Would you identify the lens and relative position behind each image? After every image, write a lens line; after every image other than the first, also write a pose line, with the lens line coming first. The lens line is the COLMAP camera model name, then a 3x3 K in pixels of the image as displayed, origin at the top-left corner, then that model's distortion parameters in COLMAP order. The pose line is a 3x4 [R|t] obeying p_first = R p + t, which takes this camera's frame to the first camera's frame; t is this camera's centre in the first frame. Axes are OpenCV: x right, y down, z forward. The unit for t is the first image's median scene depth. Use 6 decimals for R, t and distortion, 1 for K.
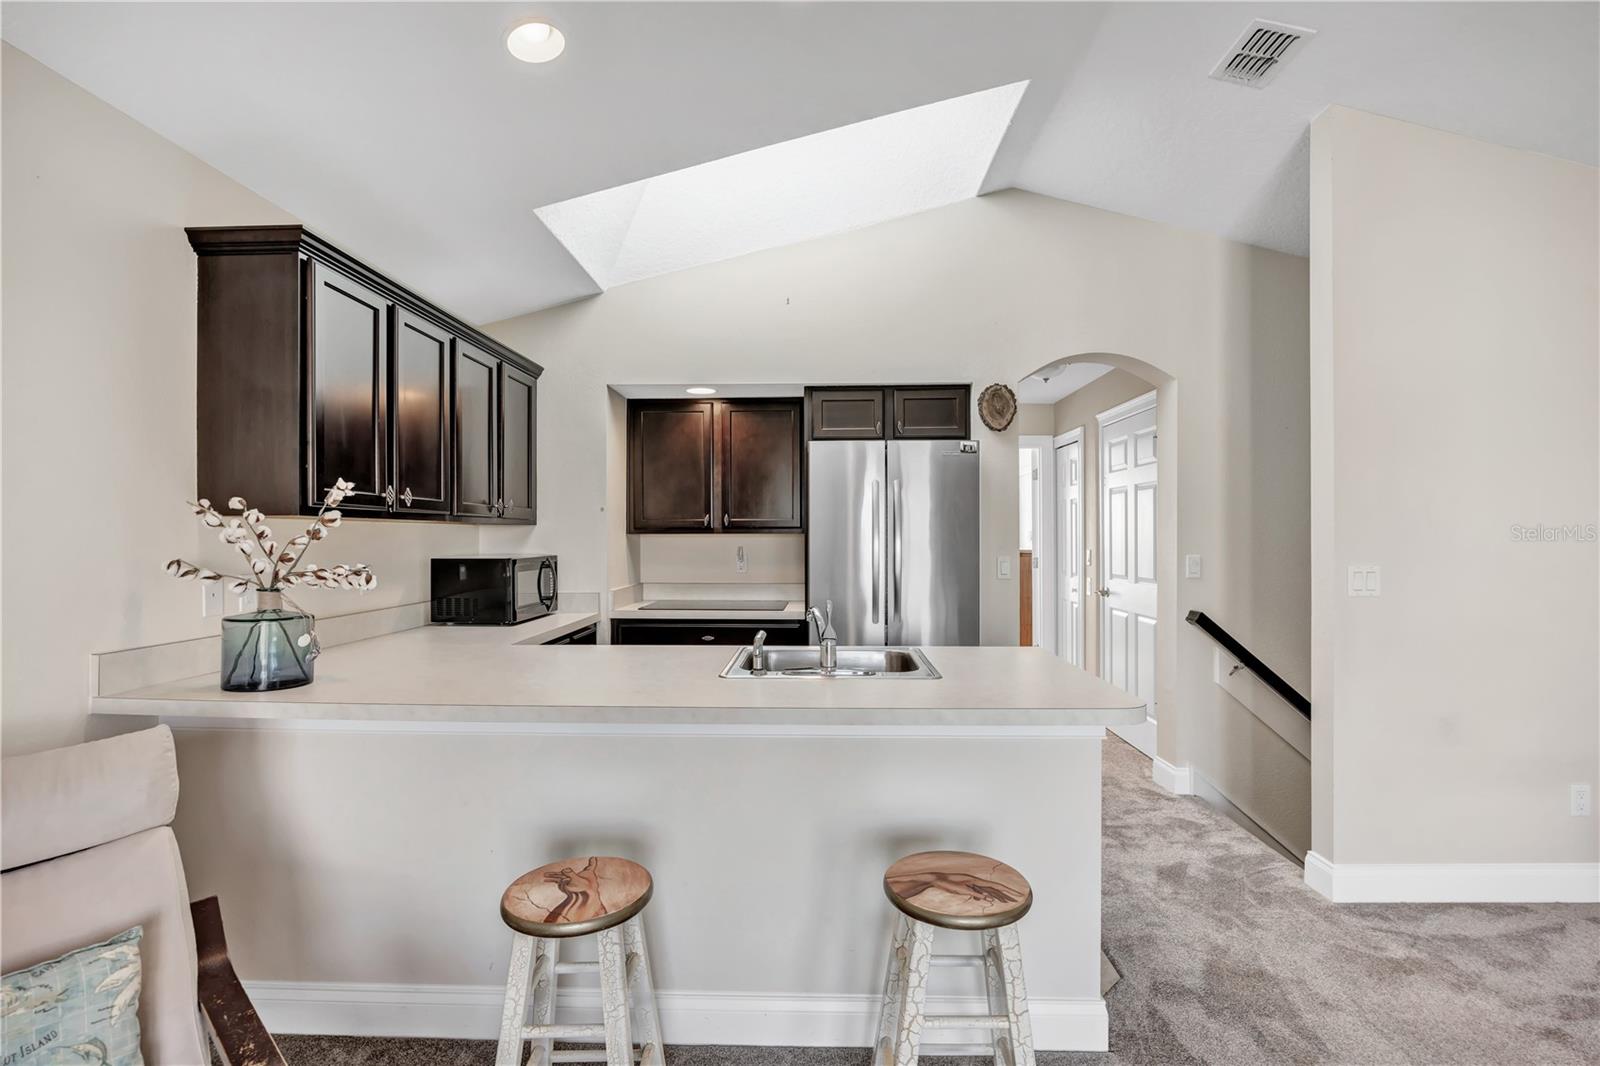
lens RADIAL K [[746.2, 0, 807.2], [0, 746.2, 532.6], [0, 0, 1]] dist [-0.009477, 0.000416]
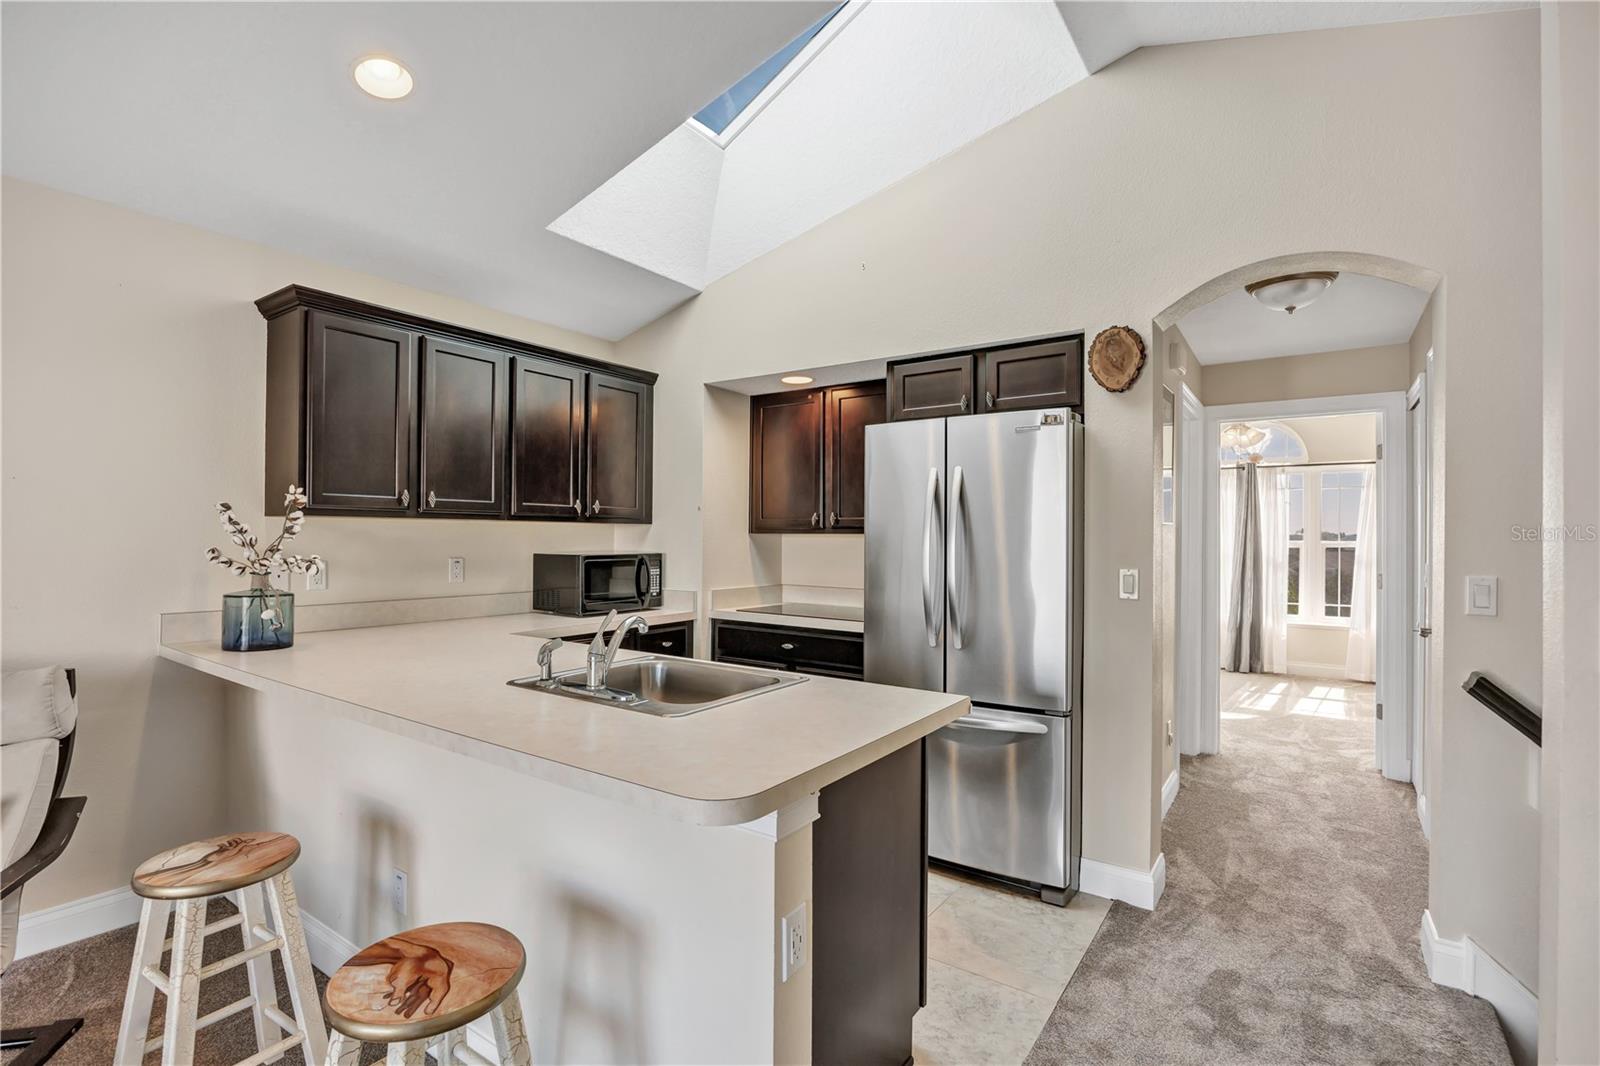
lens RADIAL K [[754.4, 0, 780.4], [0, 754.4, 530.8], [0, 0, 1]] dist [-0.011719, 0.000549]
pose [[0.830754, 0.003550, -0.556628, 0.510001], [-0.006593, 0.999972, -0.003462, 0.001950], [0.556600, 0.006546, 0.830755, 0.290430]]
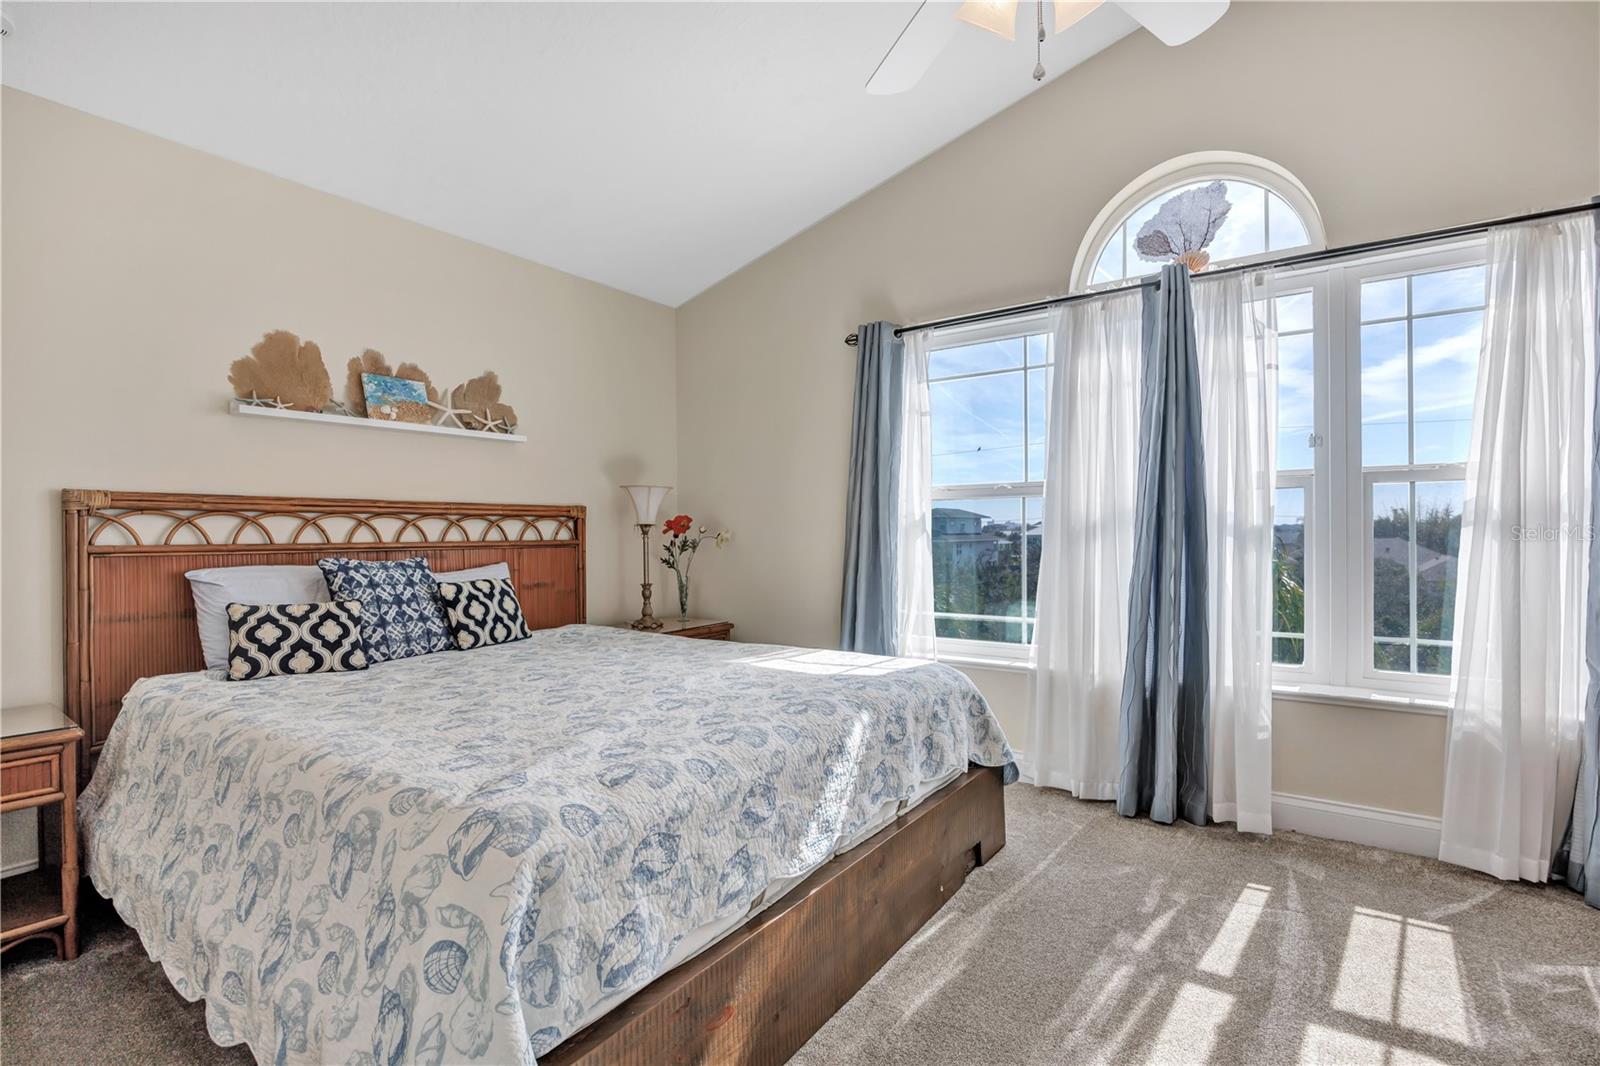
lens RADIAL K [[746.2, 0, 807.2], [0, 746.2, 532.6], [0, 0, 1]] dist [-0.009477, 0.000416]
pose [[0.841085, -0.005445, -0.540876, 0.536947], [0.007928, 0.999966, 0.002263, 0.093843], [0.540845, -0.006191, 0.841100, 2.321826]]
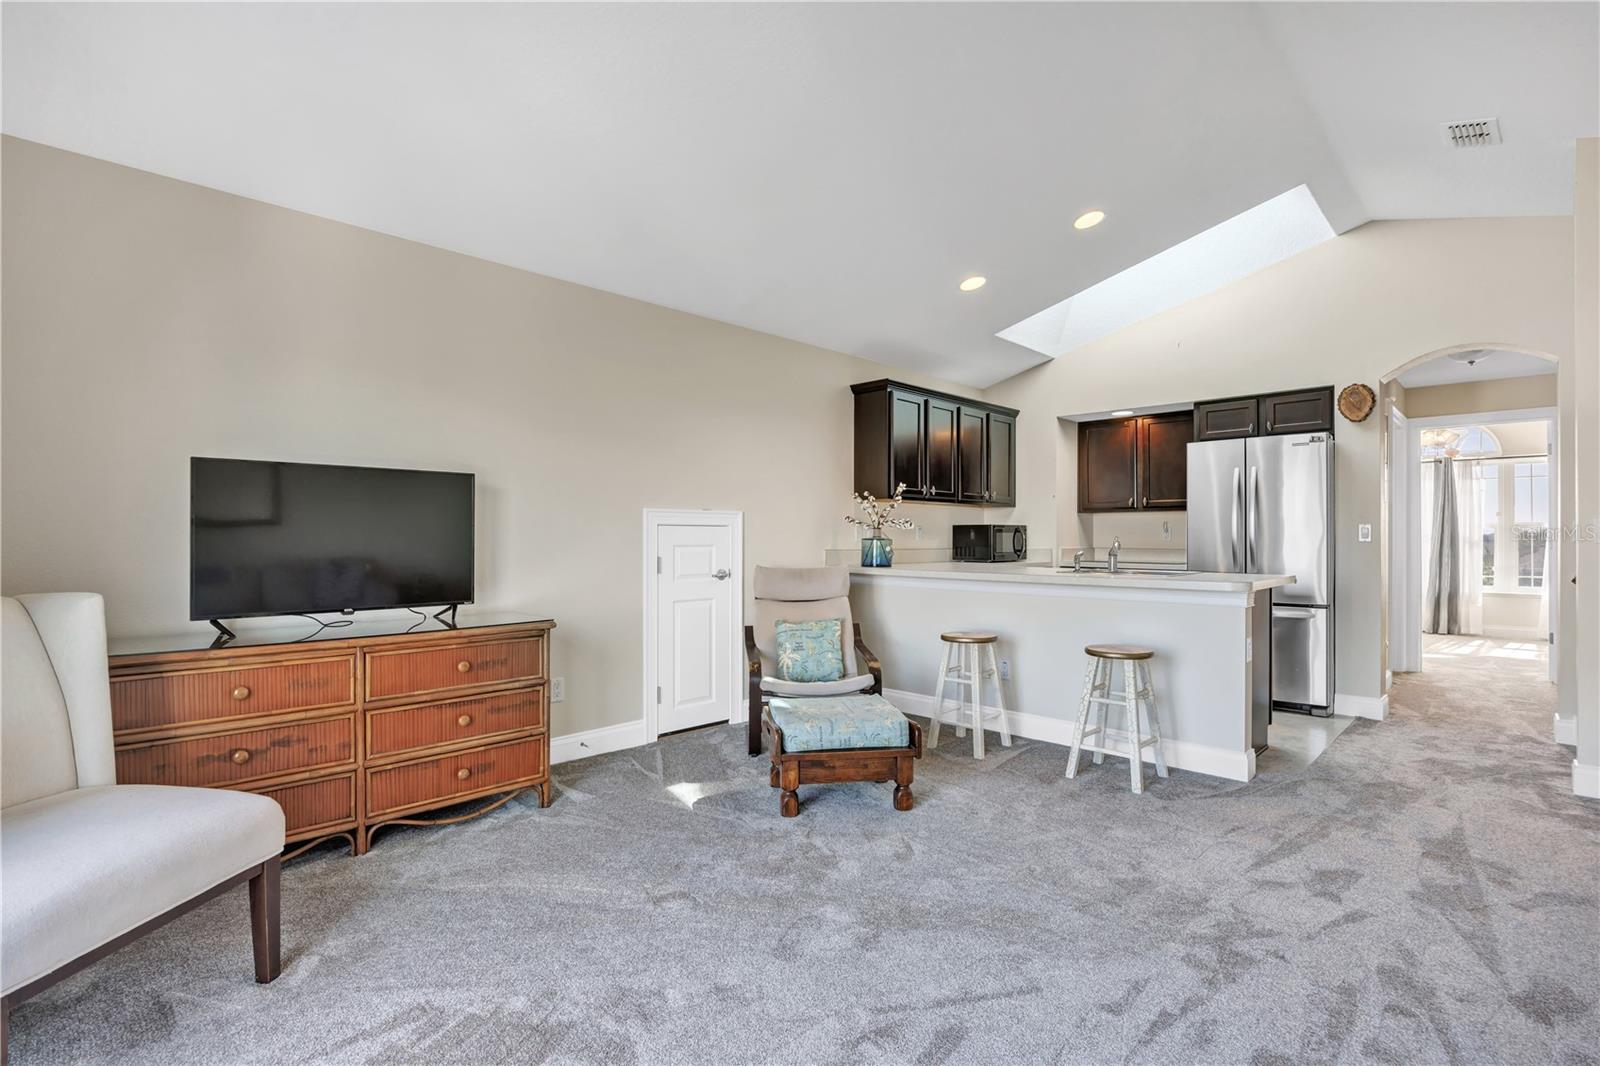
lens RADIAL K [[746.2, 0, 807.2], [0, 746.2, 532.6], [0, 0, 1]] dist [-0.009477, 0.000416]
pose [[0.733538, -0.001263, -0.679647, 0.554556], [-0.000577, 0.999997, -0.002481, 0.066900], [0.679648, 0.002212, 0.733535, -0.685368]]
